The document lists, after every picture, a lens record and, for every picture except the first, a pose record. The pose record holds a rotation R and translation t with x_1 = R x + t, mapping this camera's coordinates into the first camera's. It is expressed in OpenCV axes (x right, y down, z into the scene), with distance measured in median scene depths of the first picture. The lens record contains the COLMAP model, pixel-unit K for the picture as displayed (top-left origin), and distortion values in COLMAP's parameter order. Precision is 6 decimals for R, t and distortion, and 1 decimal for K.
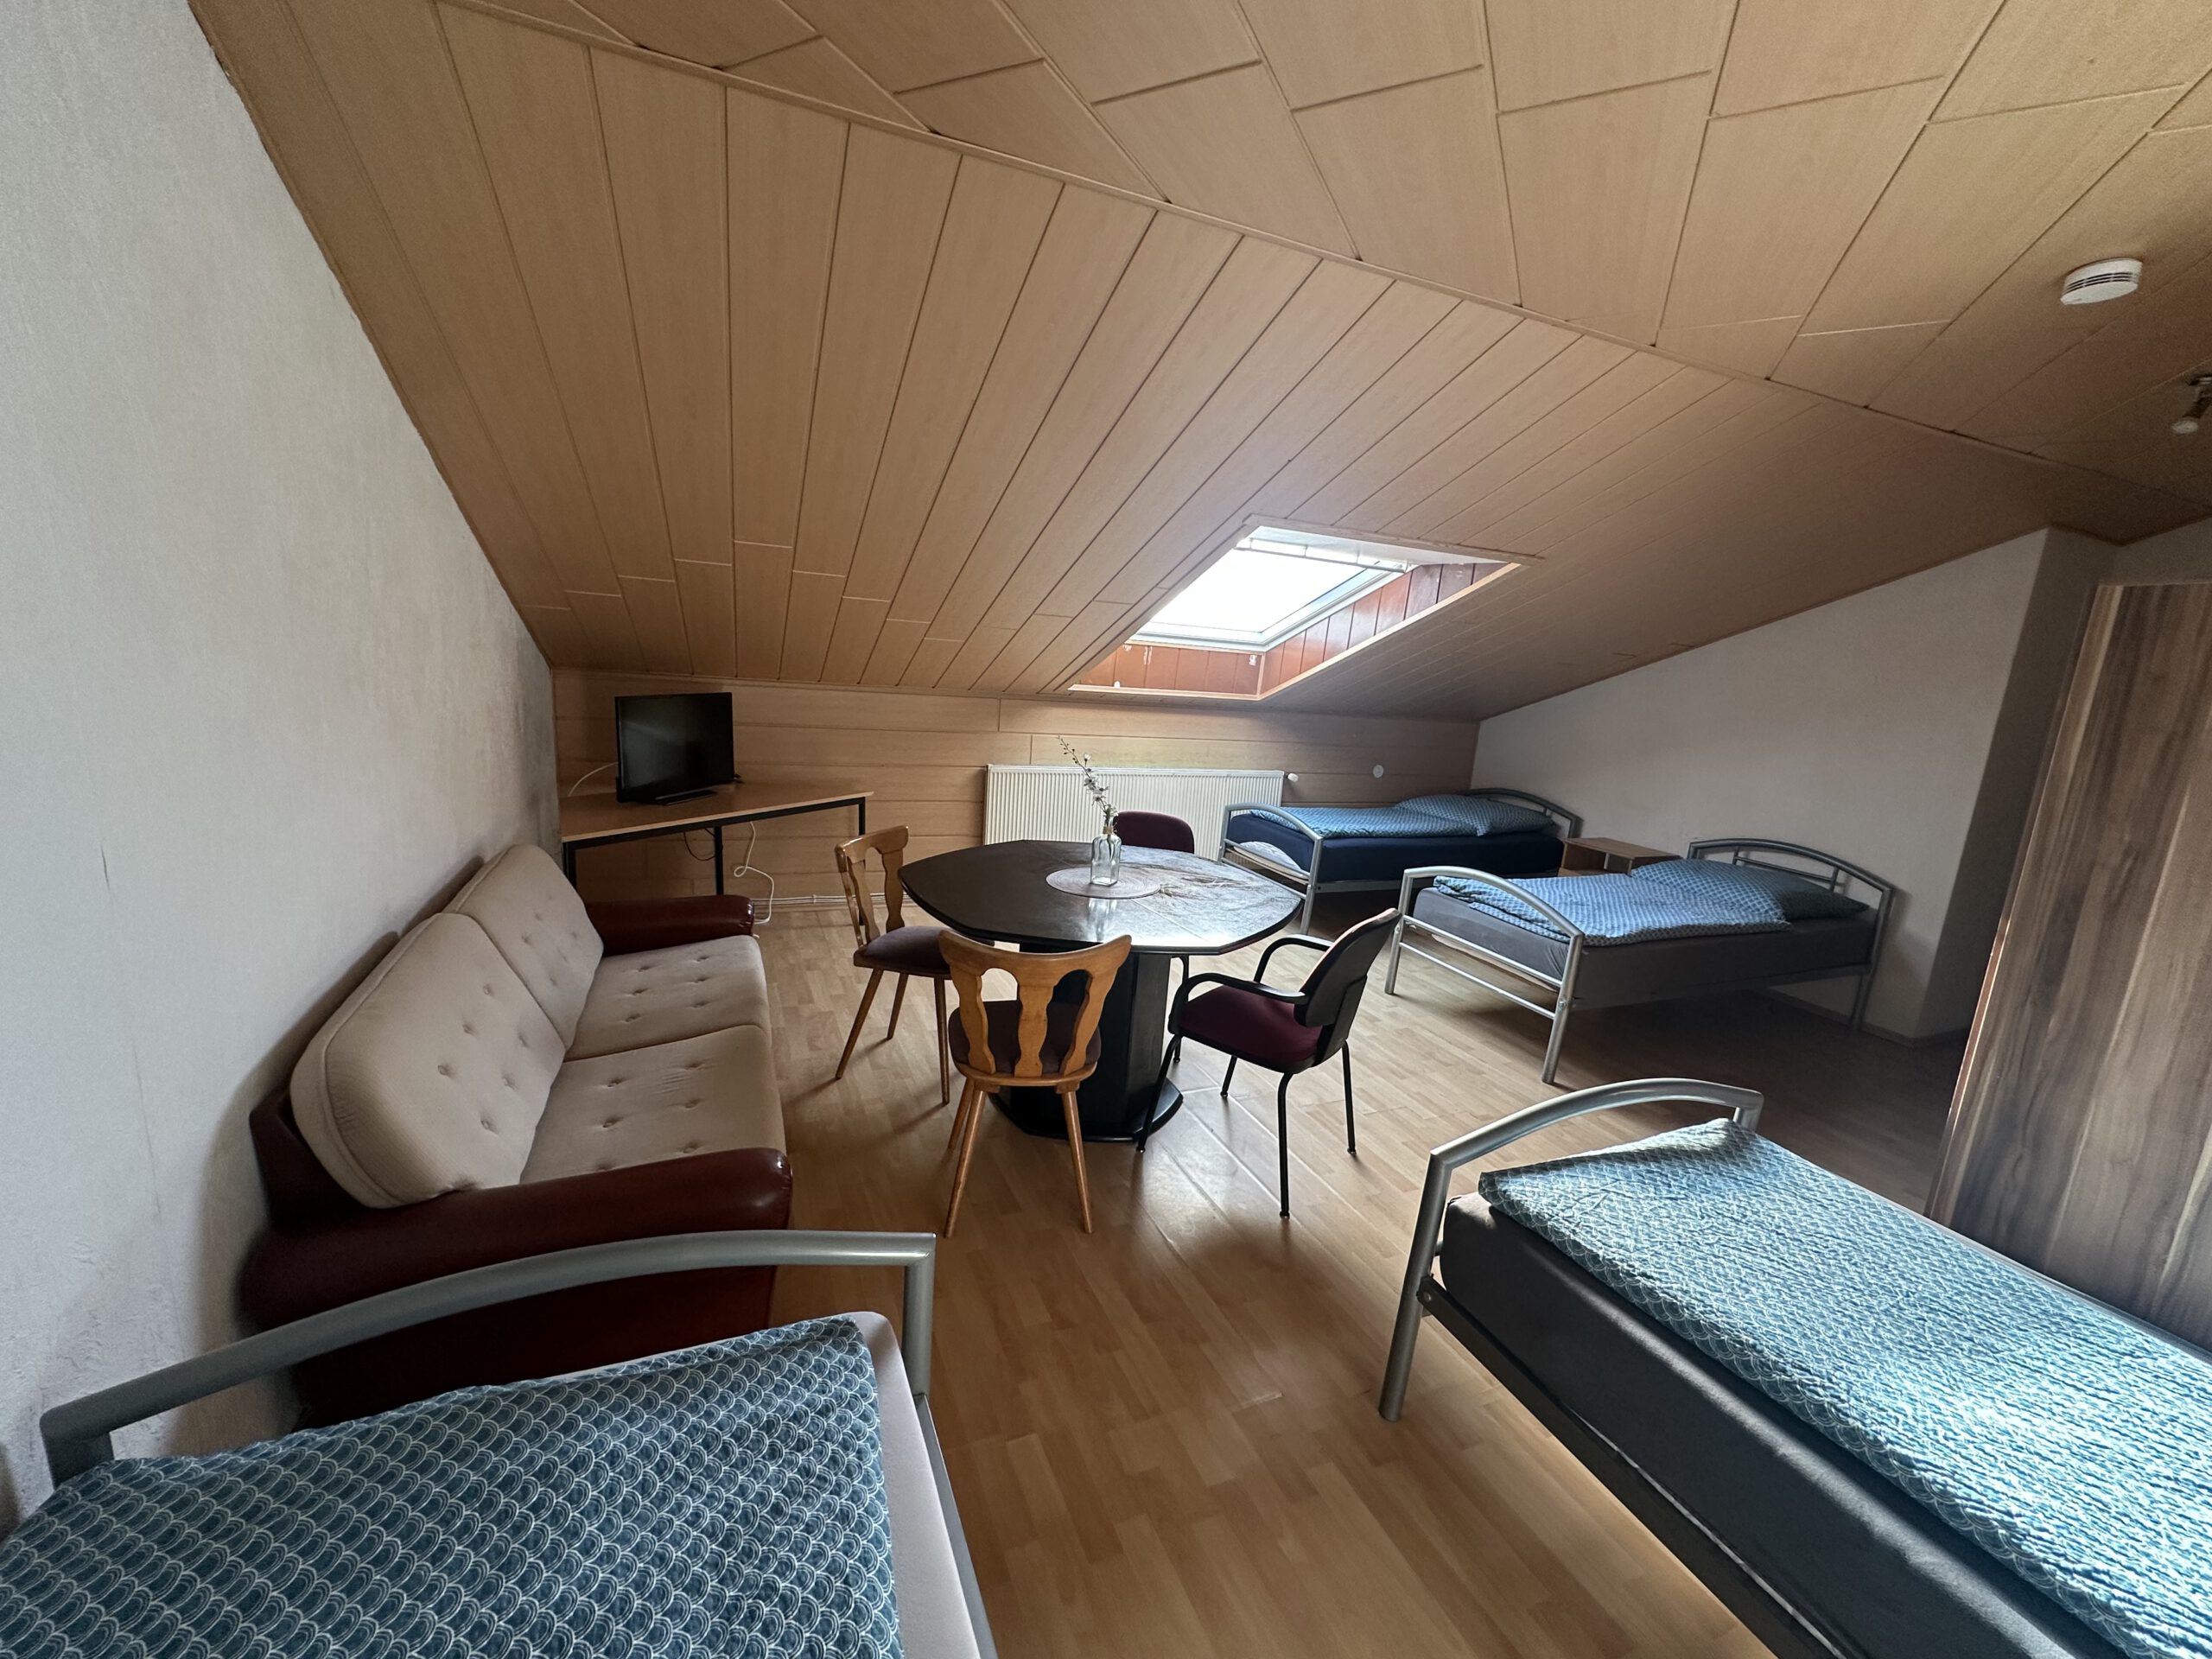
lens RADIAL K [[883.6, 0, 1112.9], [0, 883.6, 826.8], [0, 0, 1]] dist [-0.002160, -0.000222]
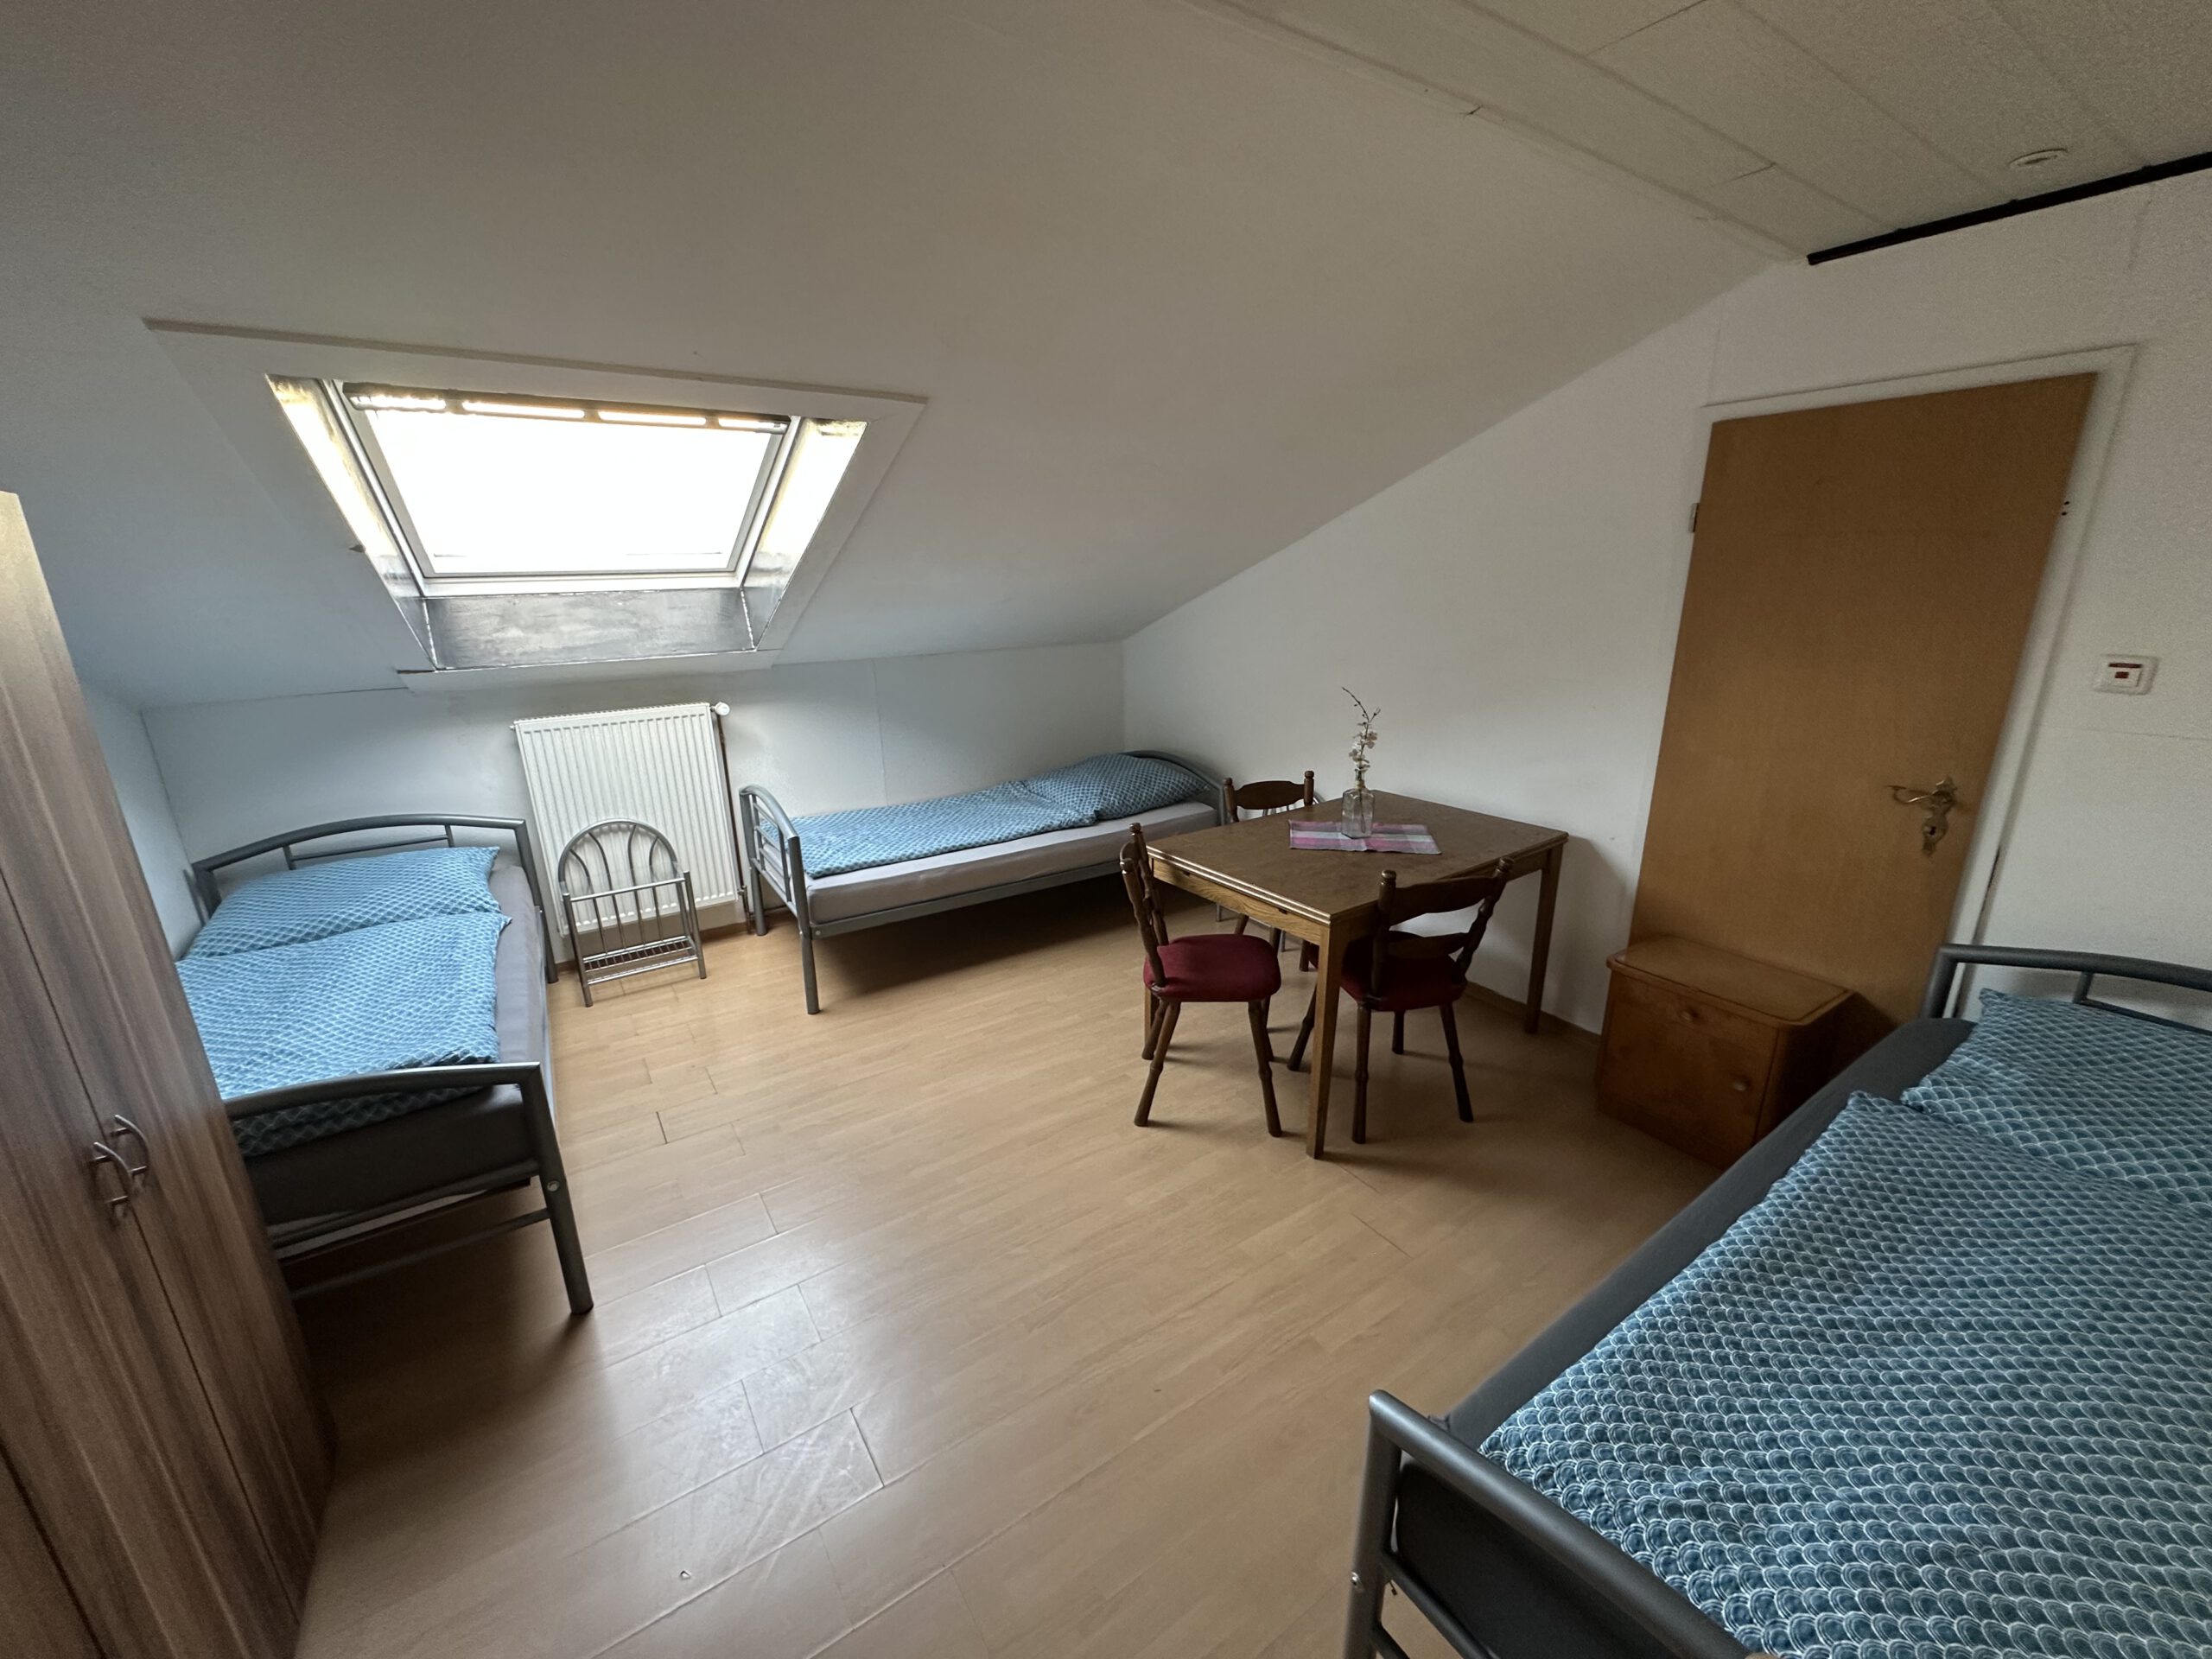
lens RADIAL K [[883.6, 0, 1116.5], [0, 883.6, 831.5], [0, 0, 1]] dist [-0.002160, -0.000222]
pose [[-0.192823, -0.341752, 0.919796, -0.999442], [0.191578, 0.906236, 0.376875, -0.444496], [-0.962350, 0.248882, -0.109271, 1.607846]]
